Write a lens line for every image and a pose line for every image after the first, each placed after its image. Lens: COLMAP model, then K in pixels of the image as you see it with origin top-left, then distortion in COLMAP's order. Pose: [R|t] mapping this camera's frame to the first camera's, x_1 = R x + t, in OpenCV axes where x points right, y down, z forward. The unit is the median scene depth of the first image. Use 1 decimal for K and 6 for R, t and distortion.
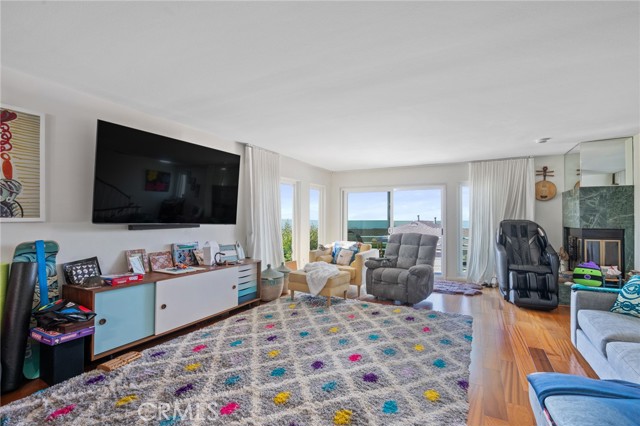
lens RADIAL K [[297.1, 0, 308.3], [0, 297.1, 217.9], [0, 0, 1]] dist [0.002333, 0.001129]
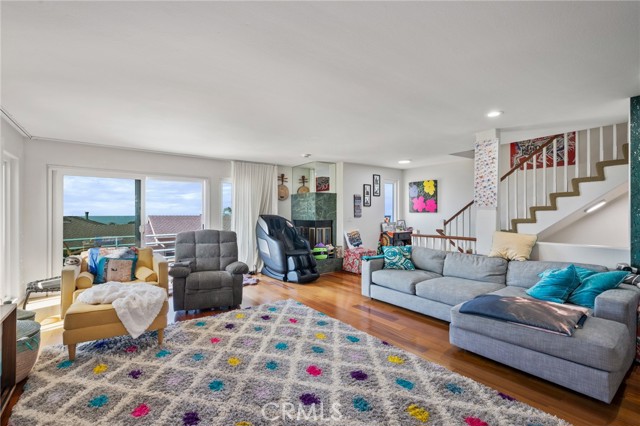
lens RADIAL K [[297.1, 0, 319.9], [0, 297.1, 213.0], [0, 0, 1]] dist [0.002333, 0.001129]
pose [[0.414155, 0.001340, 0.910205, -0.380394], [-0.002297, 0.999997, -0.000427, -0.000816], [-0.910203, -0.001914, 0.414157, 0.363244]]
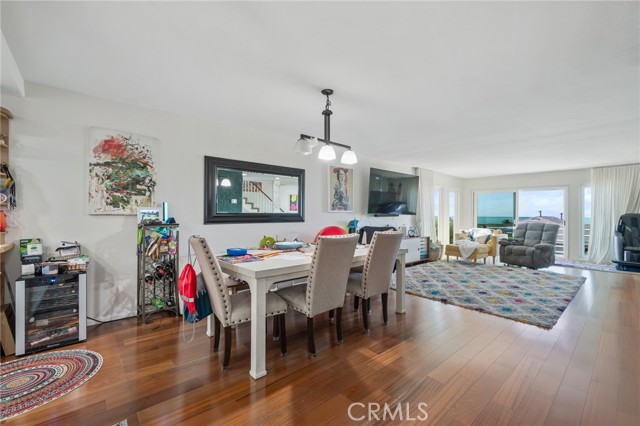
lens RADIAL K [[262.2, 0, 321.8], [0, 262.2, 215.3], [0, 0, 1]] dist [0.001692, 0.000406]
pose [[0.943305, 0.004742, -0.331894, -0.232292], [-0.003363, 0.999983, 0.004728, 0.015982], [0.331910, -0.003344, 0.943305, -0.599043]]
